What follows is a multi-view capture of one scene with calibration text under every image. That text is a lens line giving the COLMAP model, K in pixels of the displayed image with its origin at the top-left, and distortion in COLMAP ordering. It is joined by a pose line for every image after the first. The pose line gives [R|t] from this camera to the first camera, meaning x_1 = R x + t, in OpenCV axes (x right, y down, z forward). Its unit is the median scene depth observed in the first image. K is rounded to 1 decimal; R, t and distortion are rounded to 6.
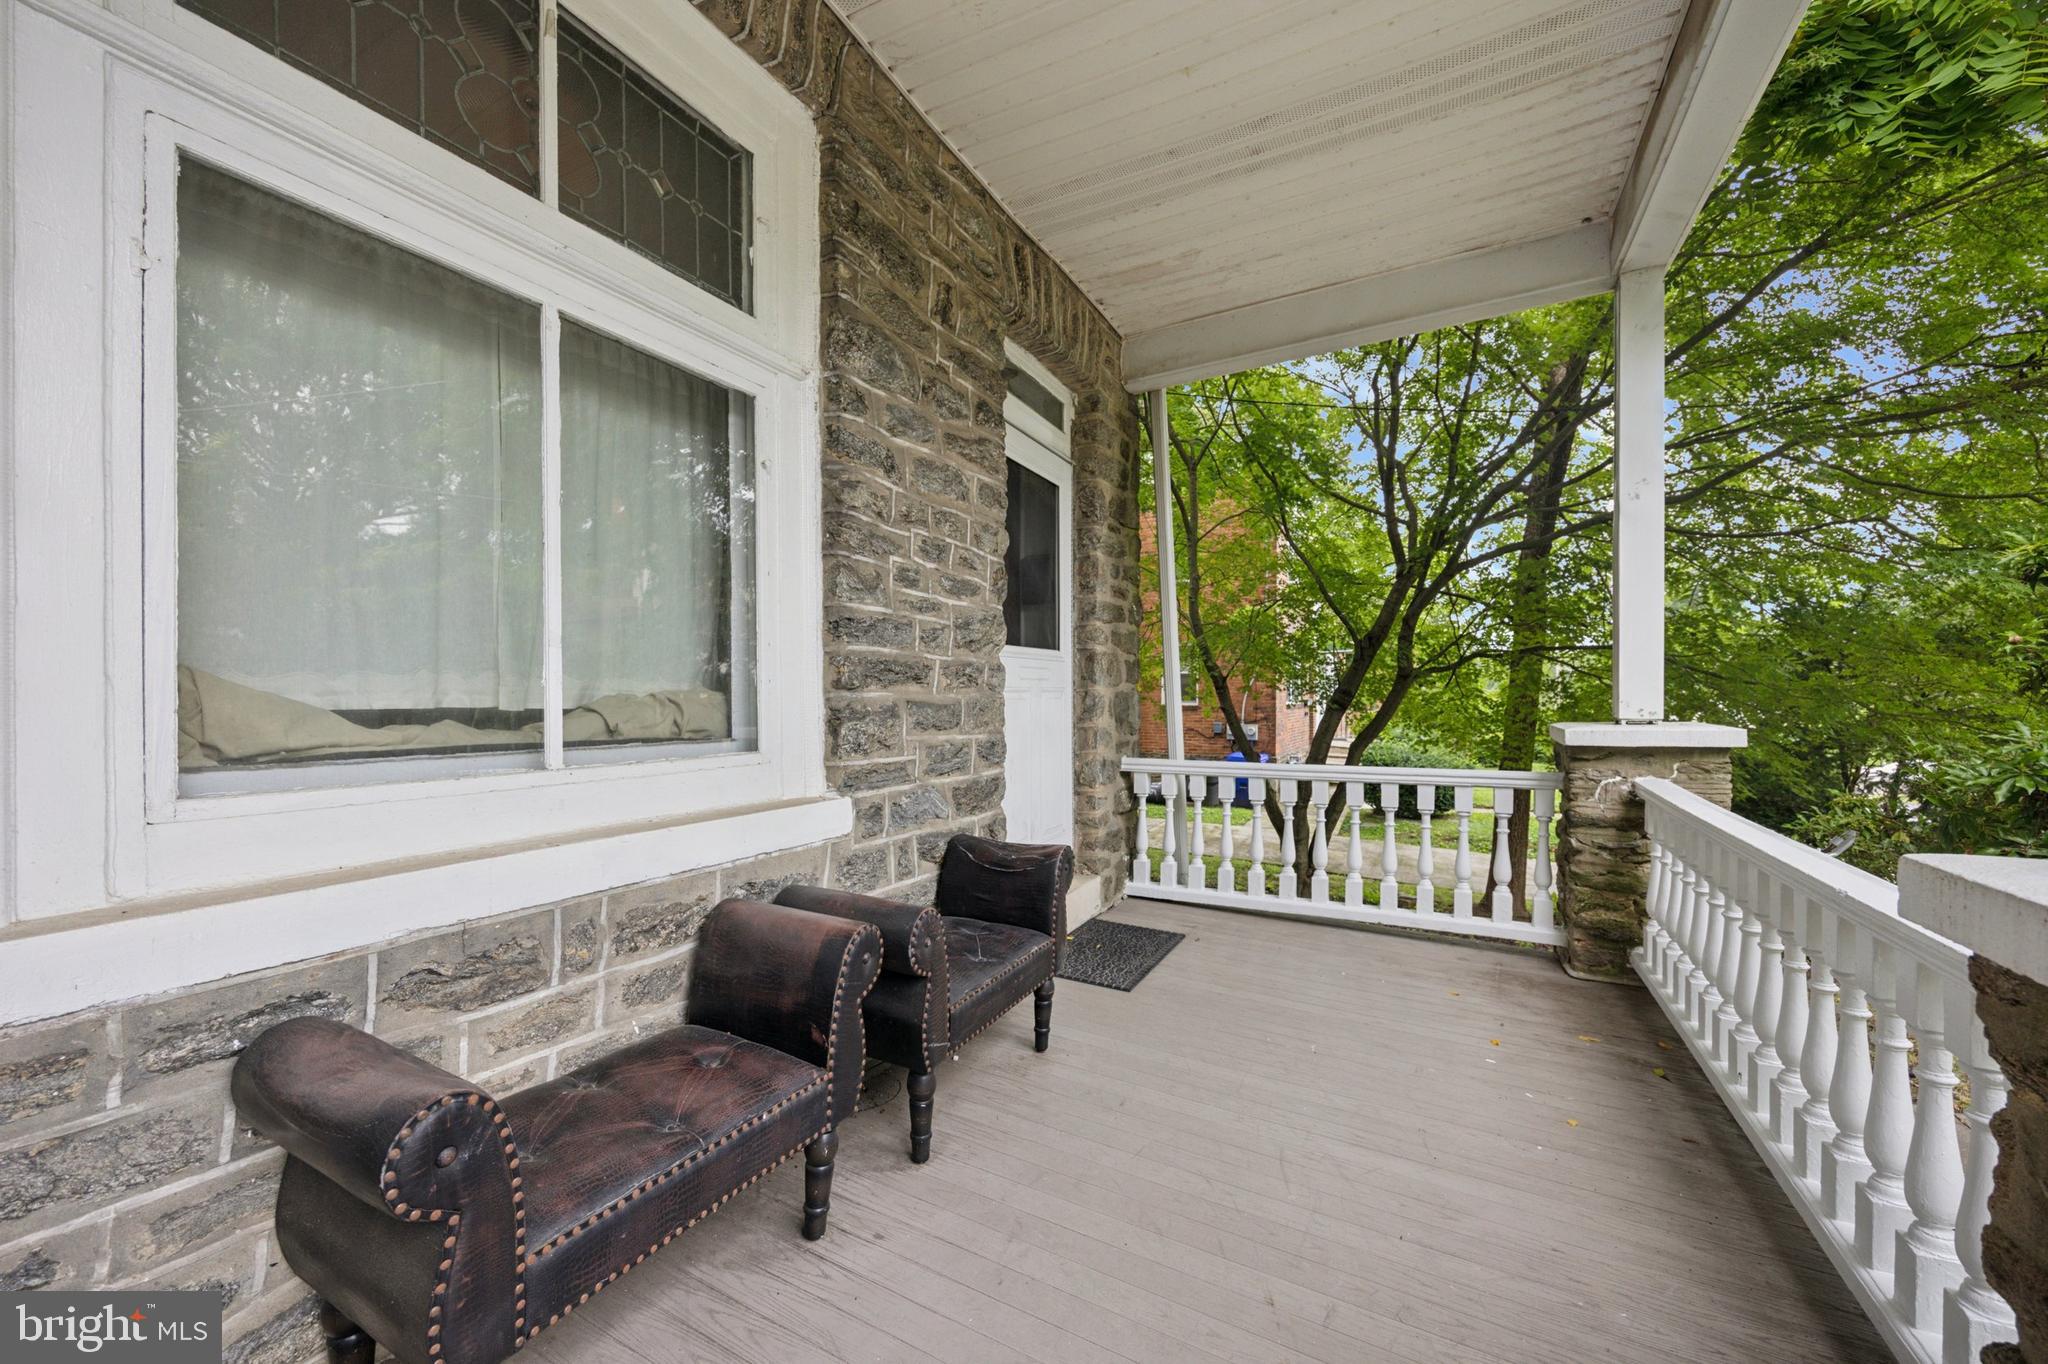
lens RADIAL K [[809.3, 0, 1022.9], [0, 809.3, 689.2], [0, 0, 1]] dist [-0.001688, -0.000034]
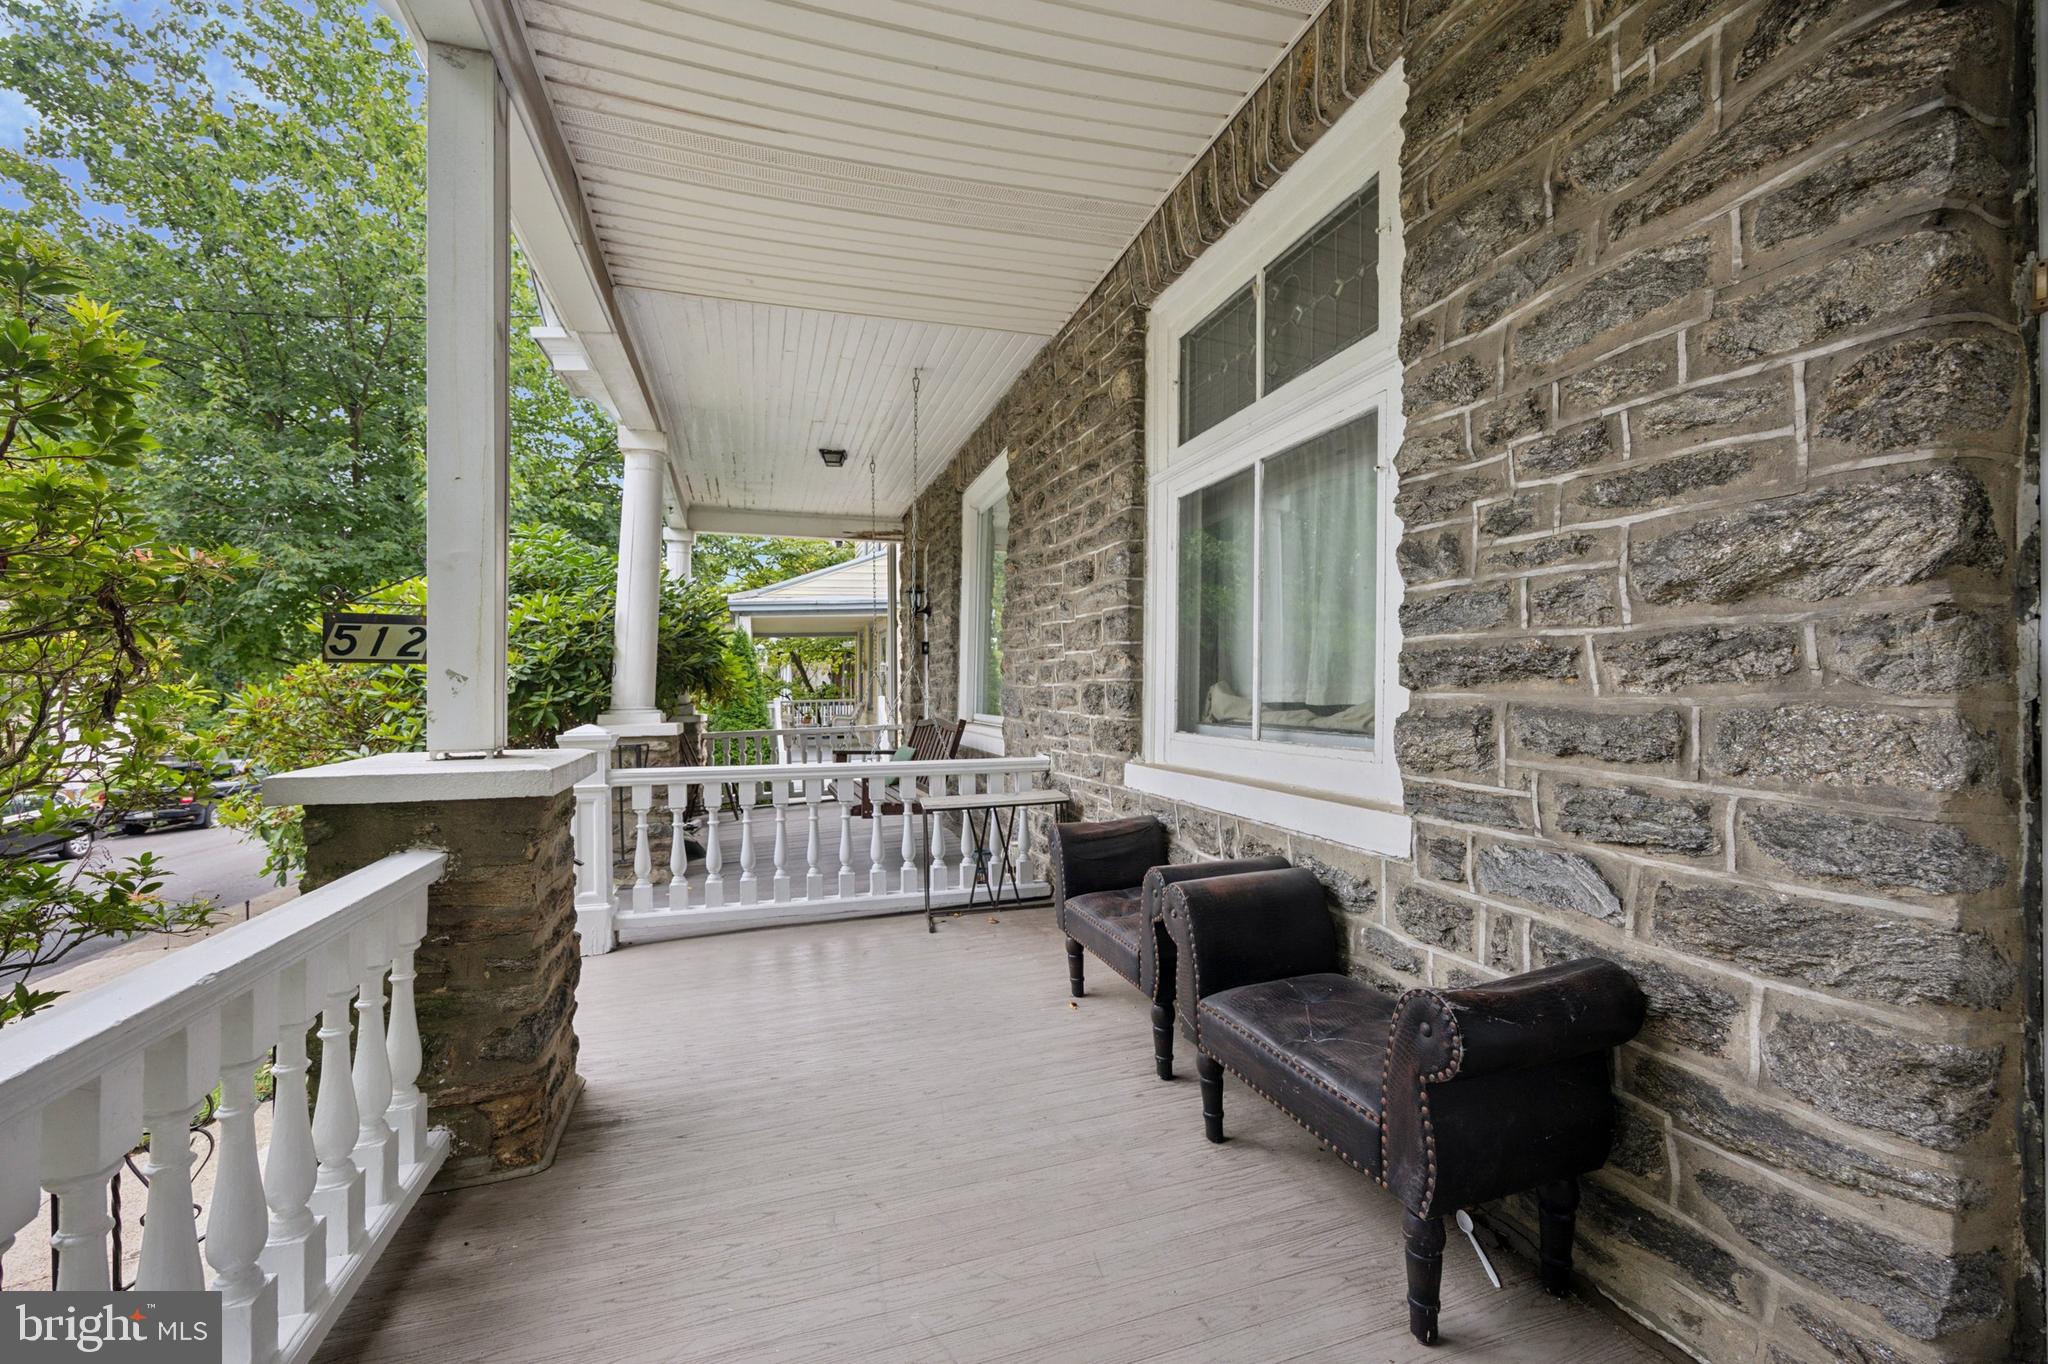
lens RADIAL K [[809.3, 0, 1022.9], [0, 809.3, 689.2], [0, 0, 1]] dist [-0.001688, -0.000034]
pose [[-0.700043, -0.002381, -0.714097, 0.604085], [0.004695, 0.999957, -0.007936, 0.004013], [0.714085, -0.008908, -0.700002, 1.169708]]
